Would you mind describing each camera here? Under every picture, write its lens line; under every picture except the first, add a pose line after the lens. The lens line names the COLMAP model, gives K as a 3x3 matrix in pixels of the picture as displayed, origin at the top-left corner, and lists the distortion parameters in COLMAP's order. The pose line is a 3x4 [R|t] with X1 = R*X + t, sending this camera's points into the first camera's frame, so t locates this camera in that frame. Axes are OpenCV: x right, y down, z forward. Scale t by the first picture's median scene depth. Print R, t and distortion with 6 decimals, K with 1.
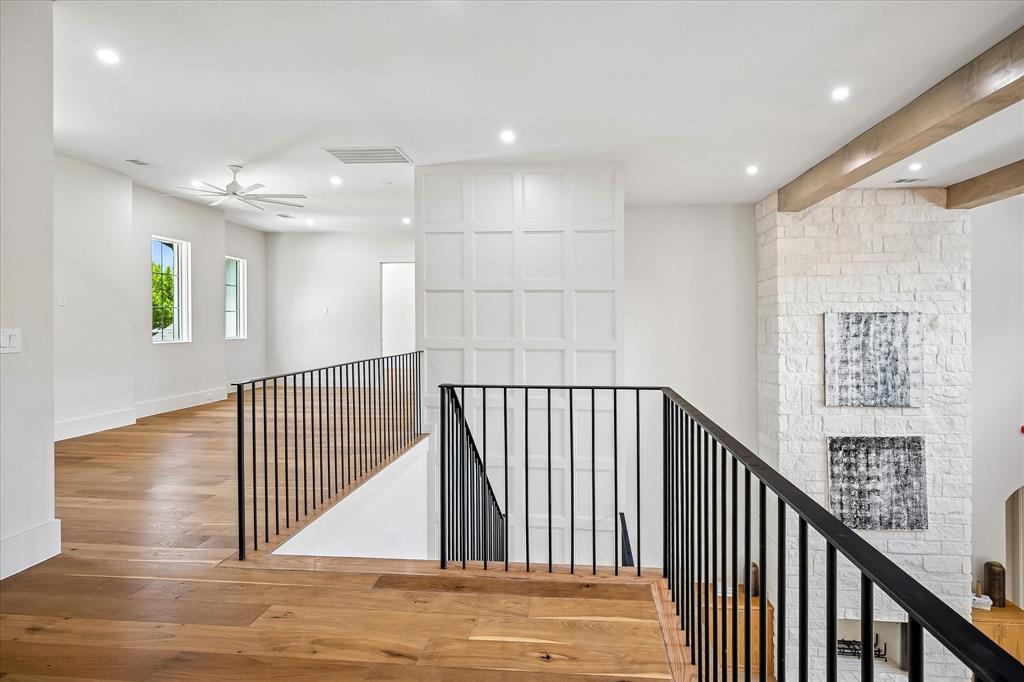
lens RADIAL K [[535.2, 0, 515.1], [0, 535.2, 331.2], [0, 0, 1]] dist [0.002168, 0.000227]
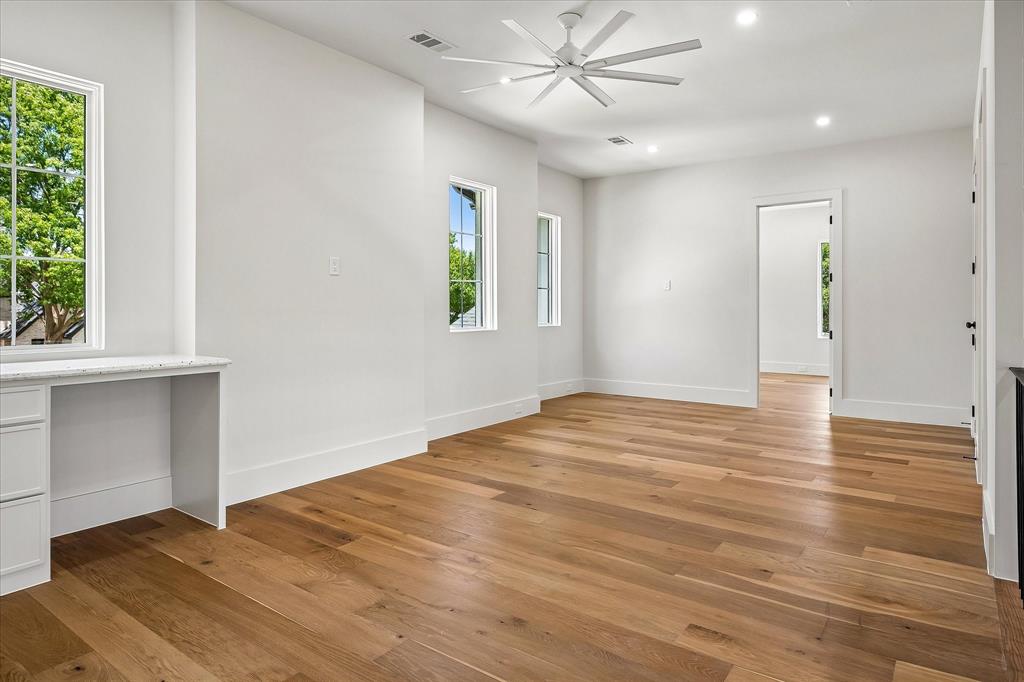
lens RADIAL K [[612.9, 0, 512.0], [0, 612.9, 306.6], [0, 0, 1]] dist [-0.001461, -0.000263]
pose [[0.873429, -0.007069, -0.486900, -0.178299], [-0.002494, 0.999817, -0.018990, 0.003397], [0.486945, 0.017801, 0.873251, 0.280741]]
